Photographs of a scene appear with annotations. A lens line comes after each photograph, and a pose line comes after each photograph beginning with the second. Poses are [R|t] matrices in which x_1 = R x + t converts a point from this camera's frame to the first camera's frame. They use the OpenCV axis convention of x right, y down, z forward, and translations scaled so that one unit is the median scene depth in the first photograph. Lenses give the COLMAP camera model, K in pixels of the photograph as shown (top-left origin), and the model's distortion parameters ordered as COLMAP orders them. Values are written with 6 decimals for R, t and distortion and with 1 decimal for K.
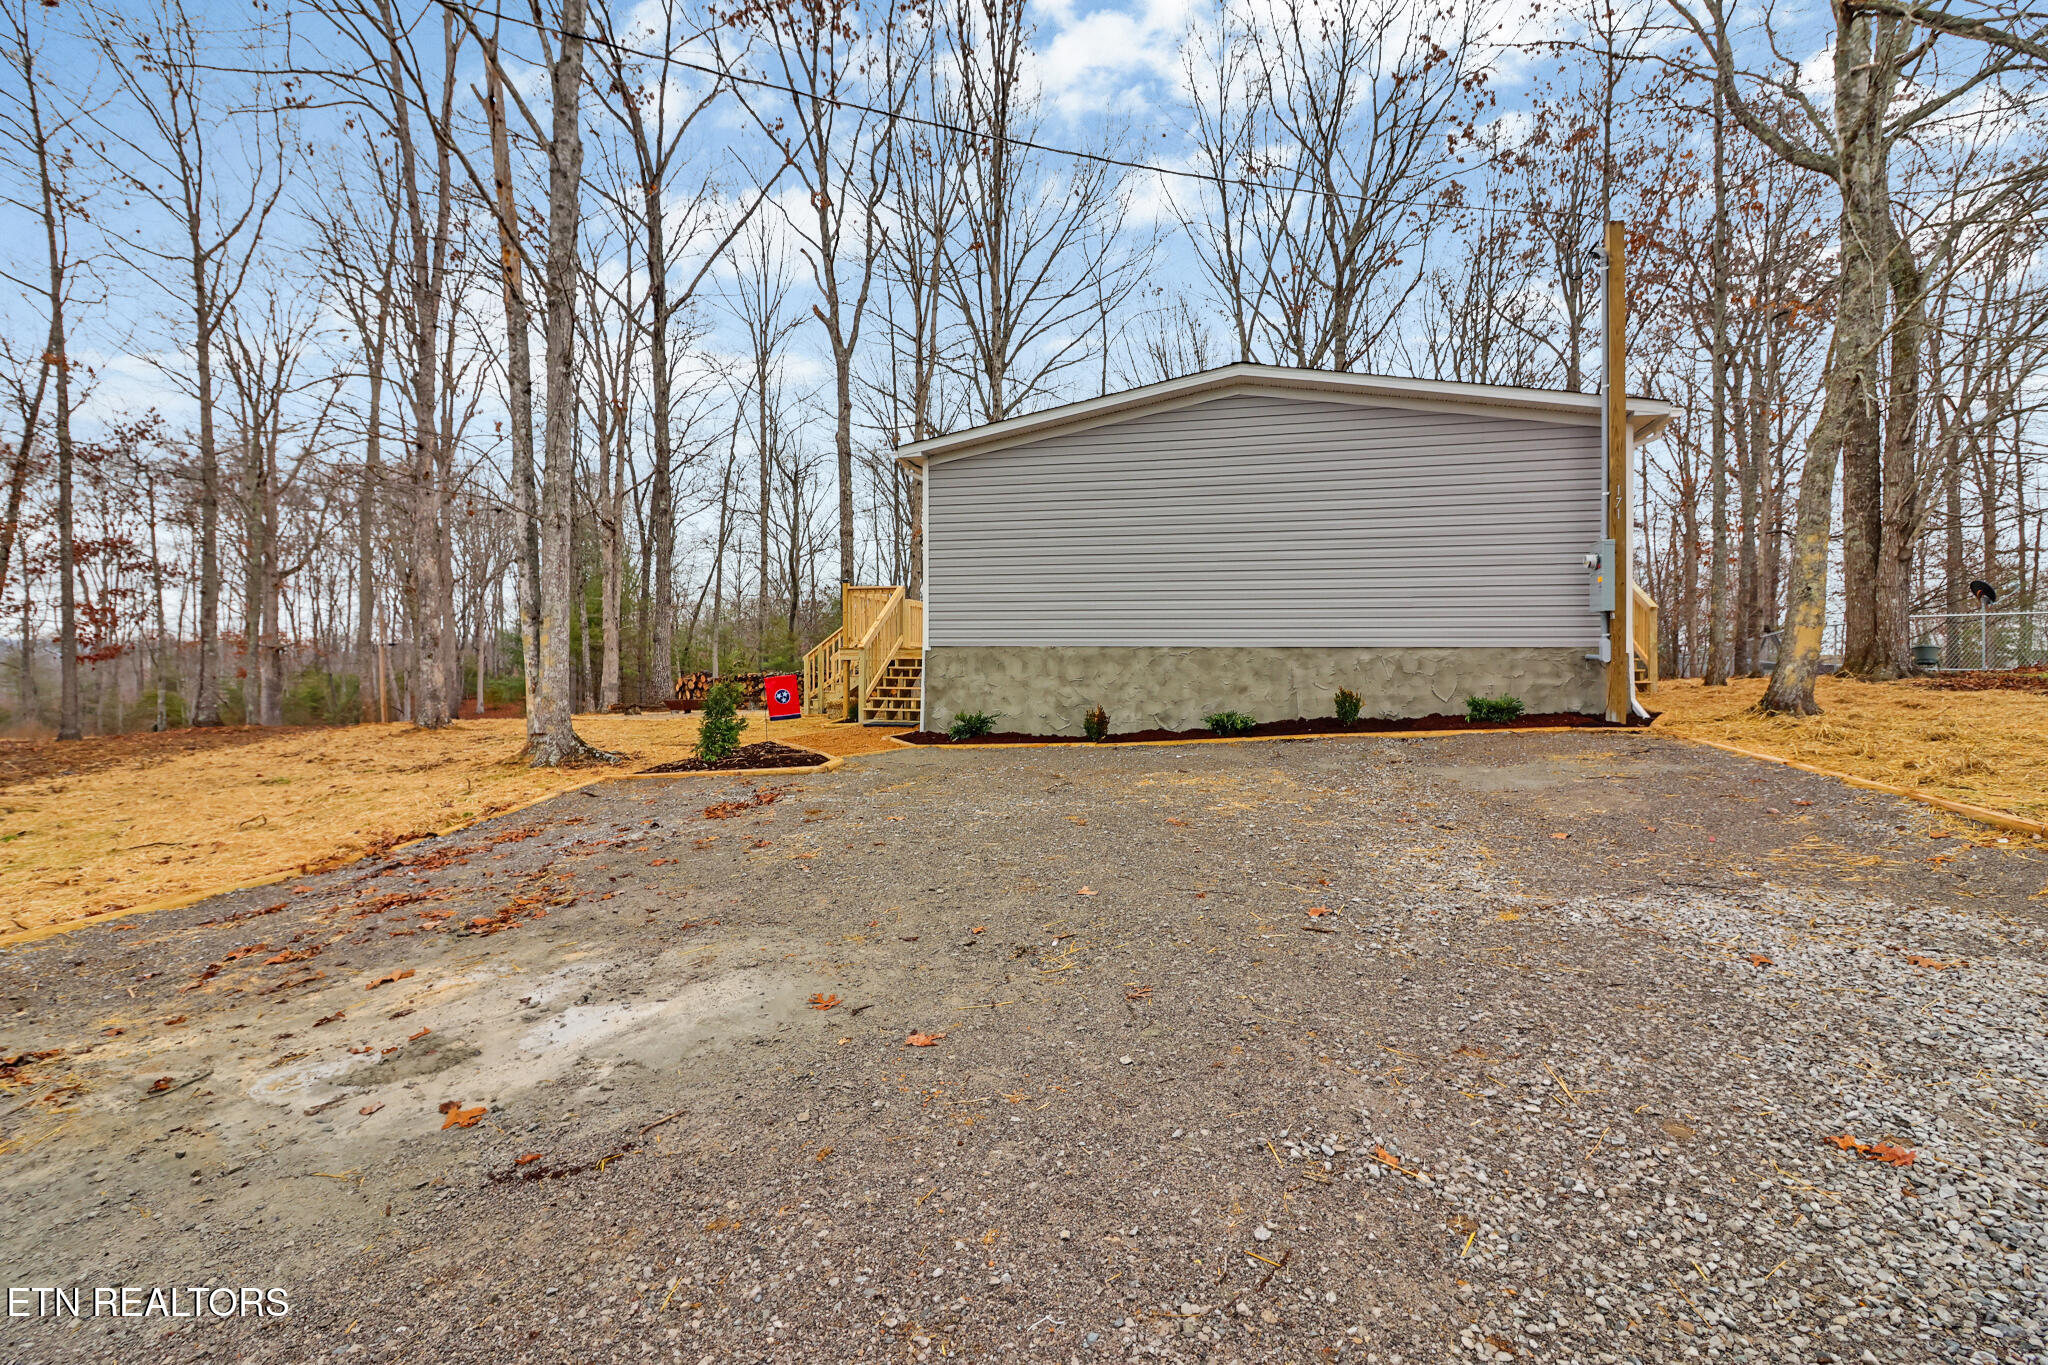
lens RADIAL K [[954.0, 0, 1023.2], [0, 954.0, 678.9], [0, 0, 1]] dist [-0.001153, -0.000646]
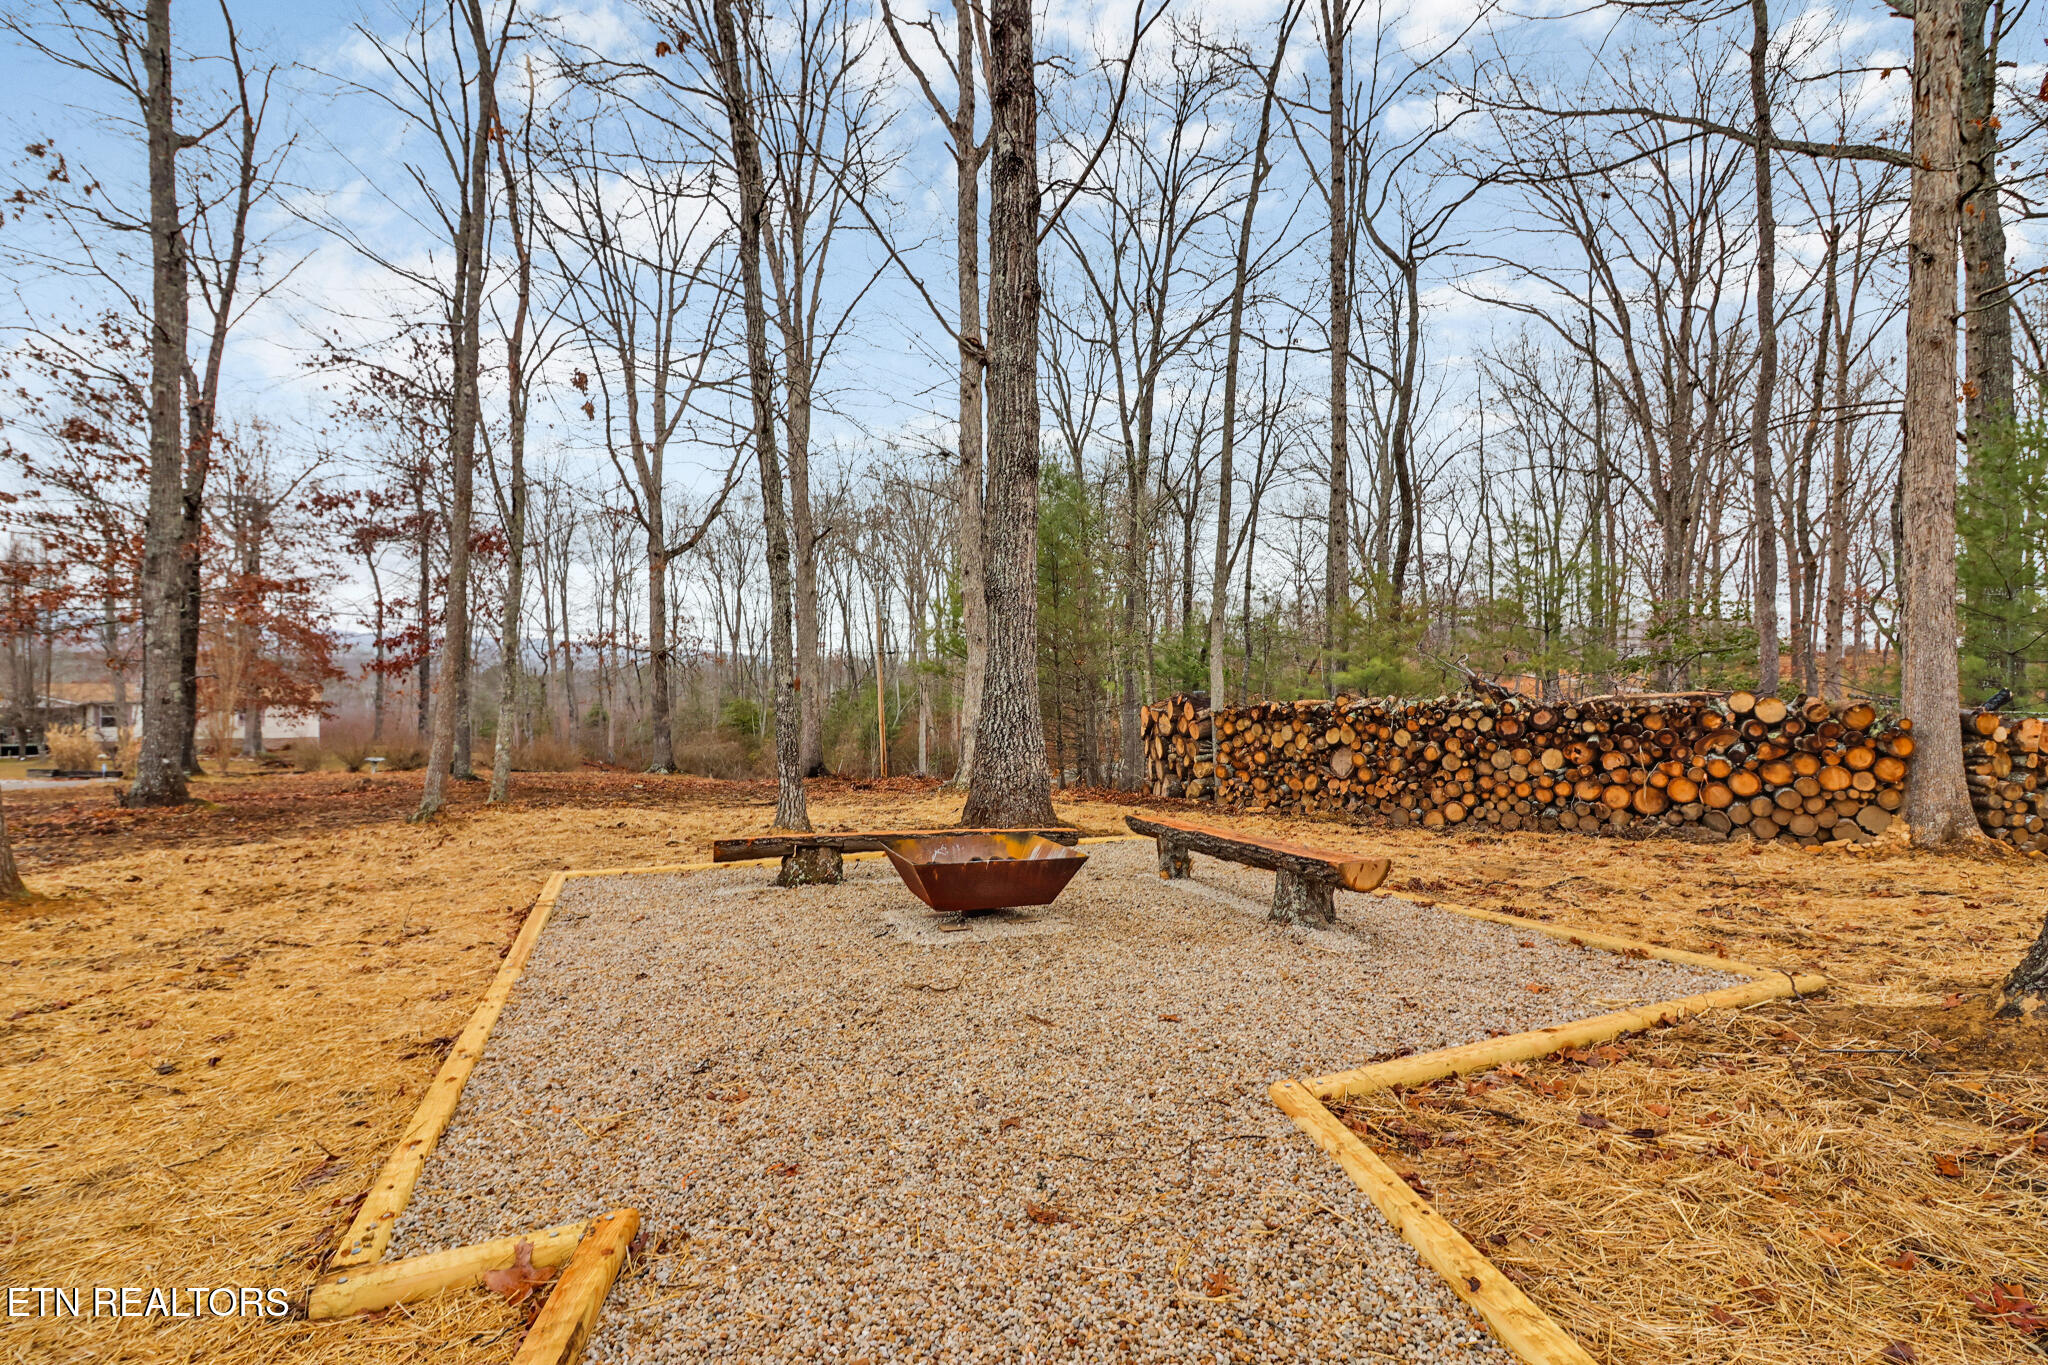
lens RADIAL K [[954.0, 0, 1017.7], [0, 954.0, 697.7], [0, 0, 1]] dist [-0.001153, -0.000646]
pose [[0.837886, 0.000736, -0.545845, -0.171594], [-0.009237, 0.999875, -0.012830, 0.000204], [0.545767, 0.015793, 0.837788, 0.612028]]
